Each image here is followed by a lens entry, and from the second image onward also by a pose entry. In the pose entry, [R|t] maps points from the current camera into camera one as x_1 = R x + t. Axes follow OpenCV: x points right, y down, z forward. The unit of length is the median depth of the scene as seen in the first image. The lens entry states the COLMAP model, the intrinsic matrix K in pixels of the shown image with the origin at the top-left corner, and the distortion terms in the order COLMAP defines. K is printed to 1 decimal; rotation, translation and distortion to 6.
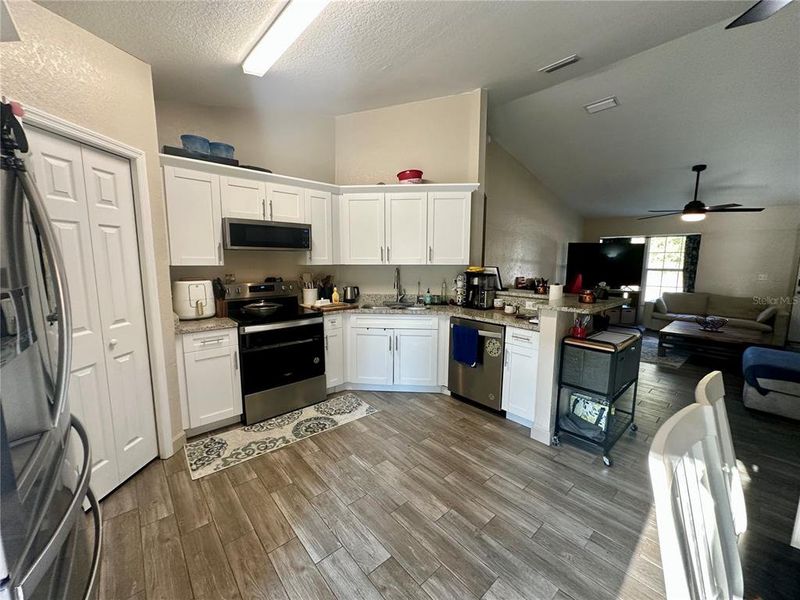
lens RADIAL K [[318.1, 0, 399.9], [0, 318.1, 301.3], [0, 0, 1]] dist [-0.003778, 0.000260]
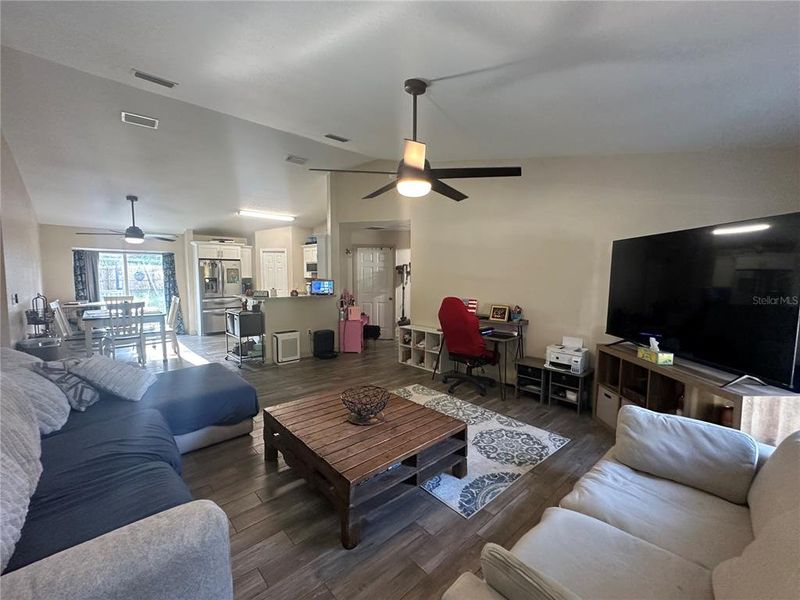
lens RADIAL K [[336.5, 0, 400.0], [0, 336.5, 300.0], [0, 0, 1]] dist [-0.002782, 0.000182]
pose [[0.019422, 0.068581, -0.997456, 2.230298], [-0.138142, 0.988260, 0.065259, -0.195992], [0.990222, 0.136523, 0.028668, 1.513831]]
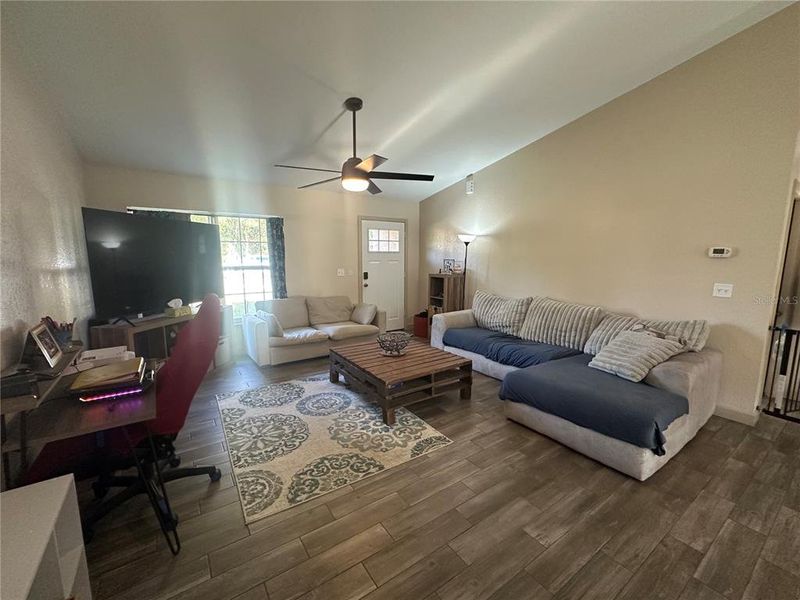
lens RADIAL K [[336.5, 0, 400.0], [0, 336.5, 300.0], [0, 0, 1]] dist [-0.002782, 0.000182]
pose [[0.122107, -0.139865, 0.982613, 0.390421], [0.127148, 0.984068, 0.124271, -0.174674], [-0.984339, 0.109763, 0.137946, 1.299487]]
